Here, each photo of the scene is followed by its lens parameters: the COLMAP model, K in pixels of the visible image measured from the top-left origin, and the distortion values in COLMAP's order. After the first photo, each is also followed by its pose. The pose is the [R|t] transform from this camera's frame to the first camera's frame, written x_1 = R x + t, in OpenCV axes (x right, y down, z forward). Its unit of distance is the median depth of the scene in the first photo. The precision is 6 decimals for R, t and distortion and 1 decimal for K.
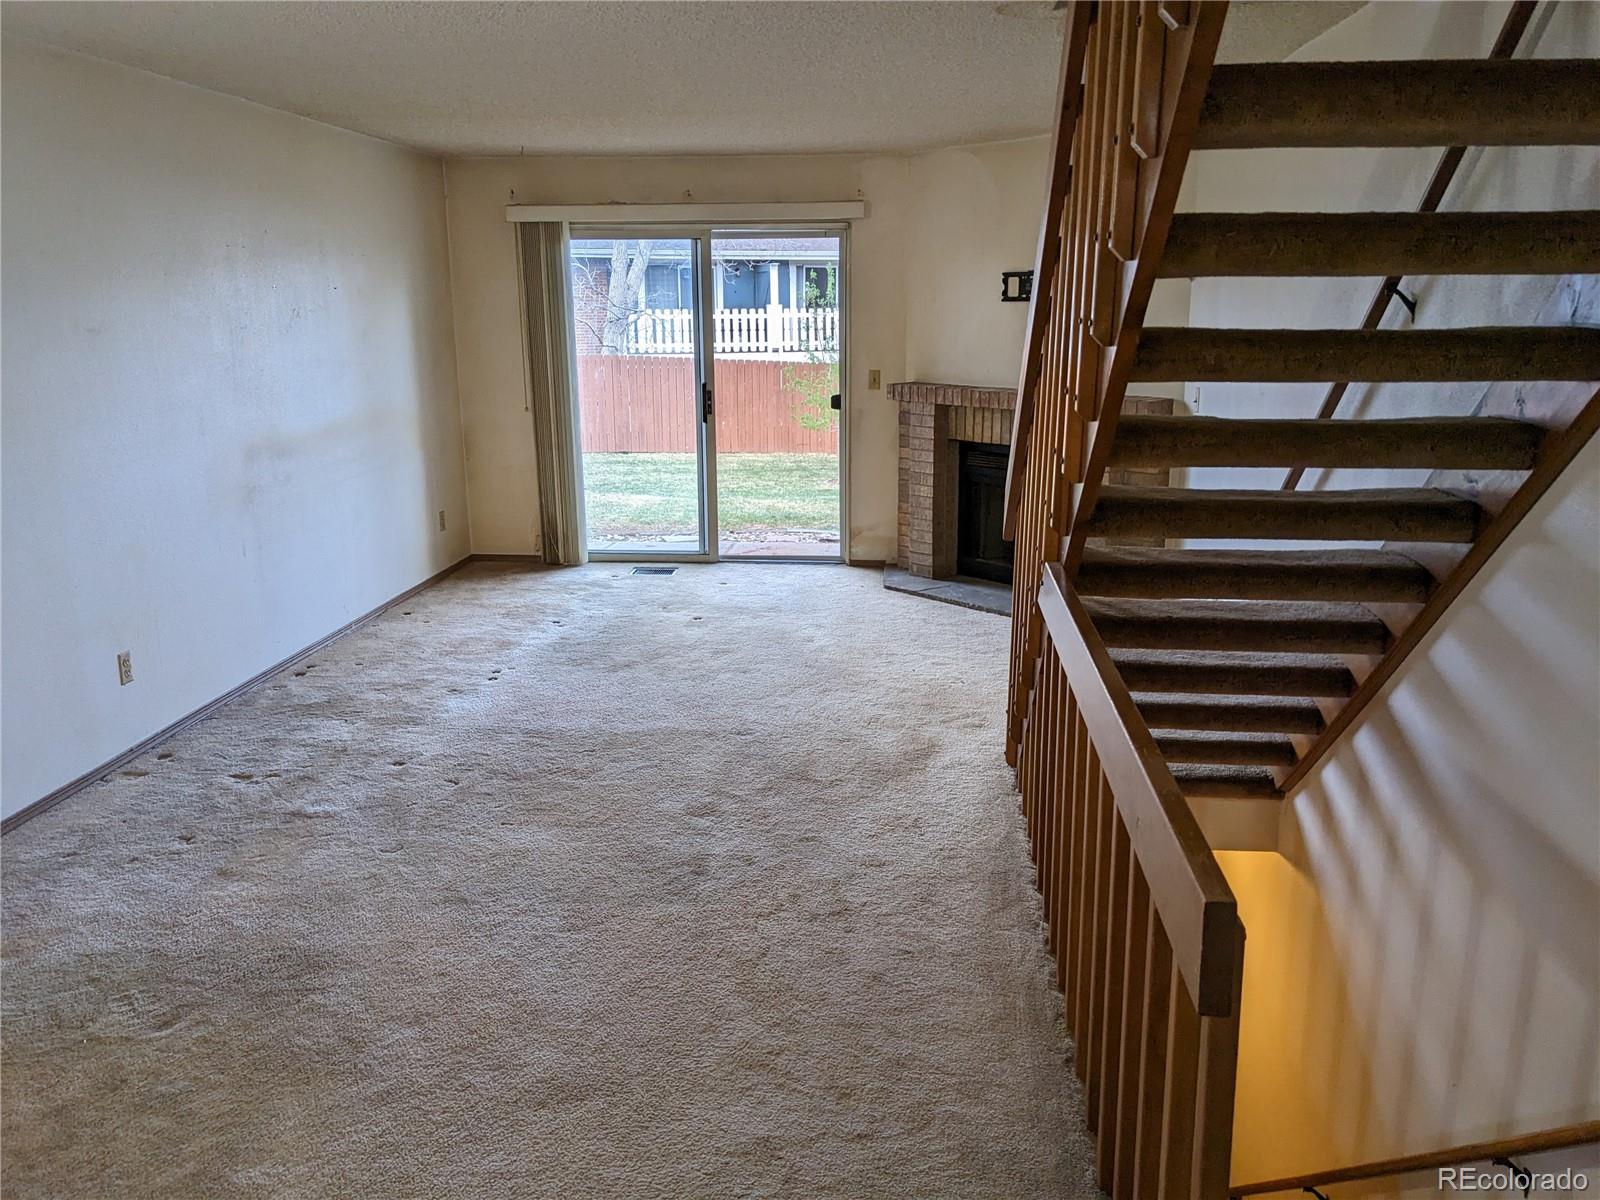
lens RADIAL K [[1264.2, 0, 800.0], [0, 1264.2, 600.0], [0, 0, 1]] dist [0.095062, -0.137923]
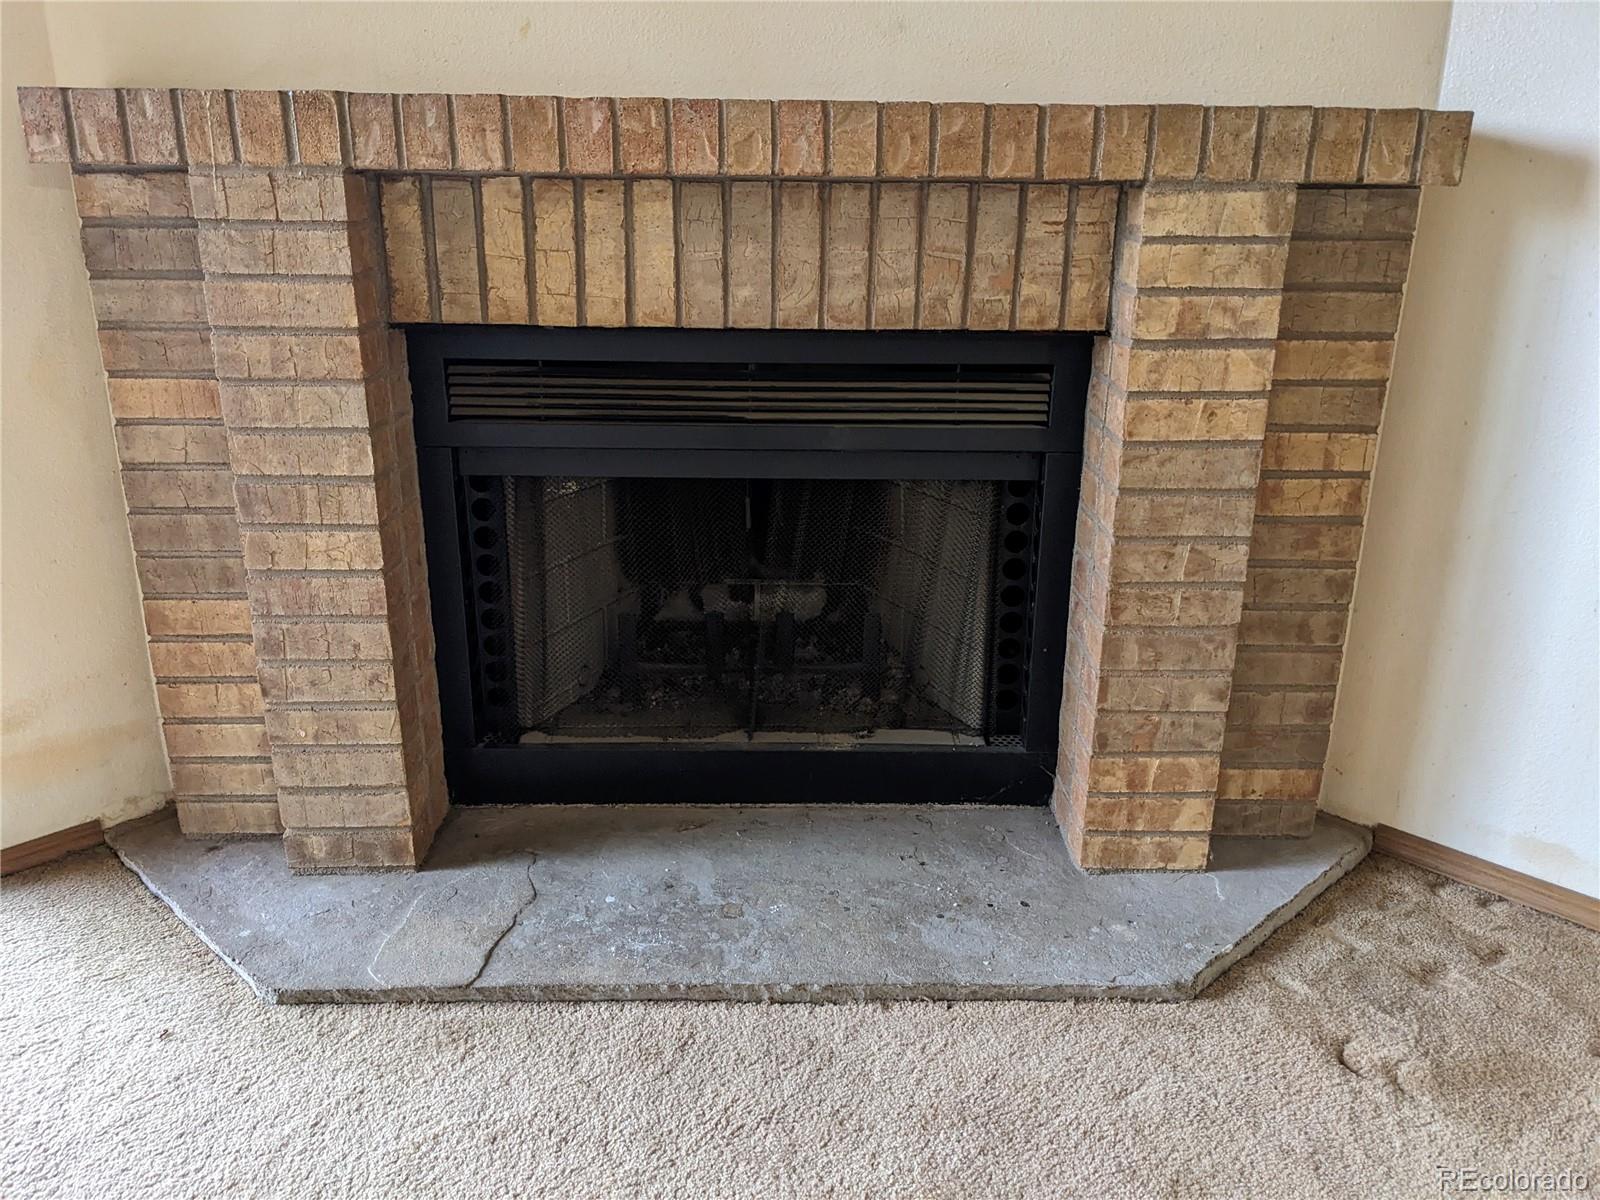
lens RADIAL K [[1311.4, 0, 800.0], [0, 1311.4, 600.0], [0, 0, 1]] dist [-0.004989, -0.001982]
pose [[0.643742, -0.238778, 0.727037, -0.027388], [0.160457, 0.971070, 0.176851, -0.105625], [-0.748231, 0.002812, 0.663432, 0.764709]]
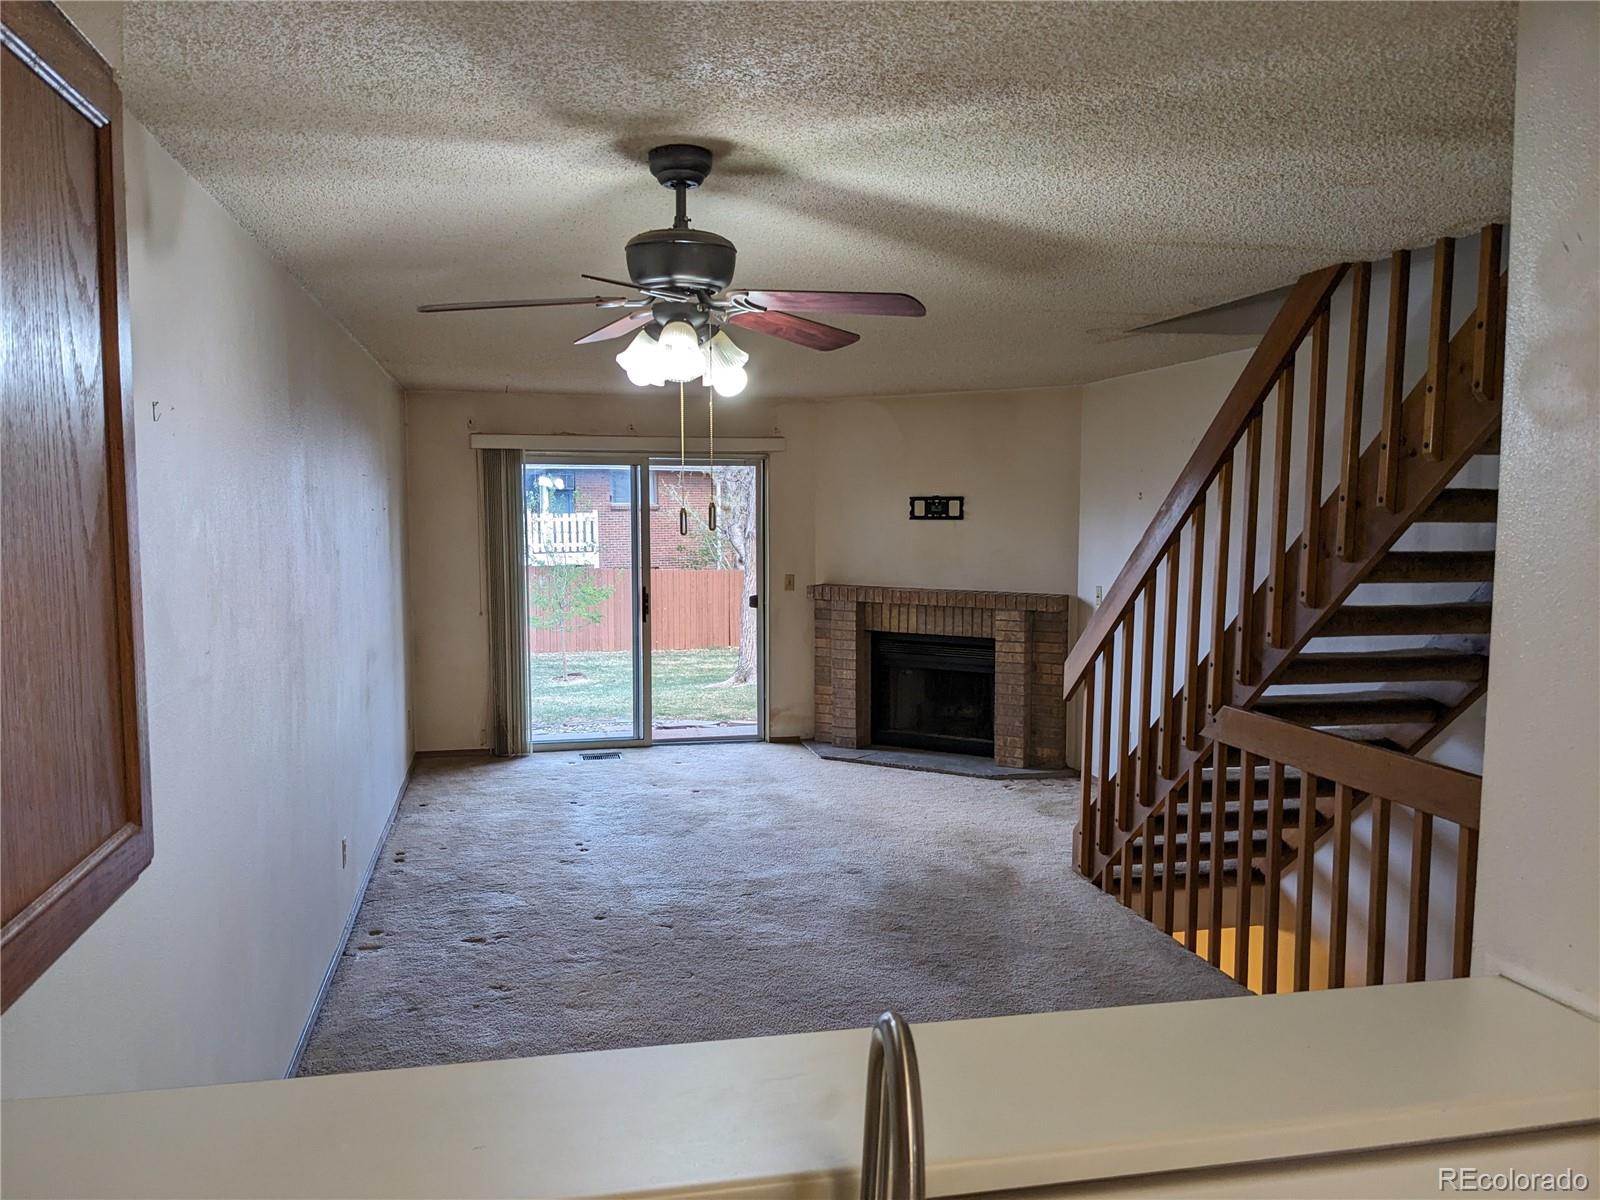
lens RADIAL K [[1264.2, 0, 800.0], [0, 1264.2, 600.0], [0, 0, 1]] dist [0.095062, -0.137923]
pose [[0.954485, -0.016508, 0.297803, -0.293068], [0.062217, 0.987522, -0.144671, 0.013672], [-0.291699, 0.156615, 0.943601, -0.112372]]
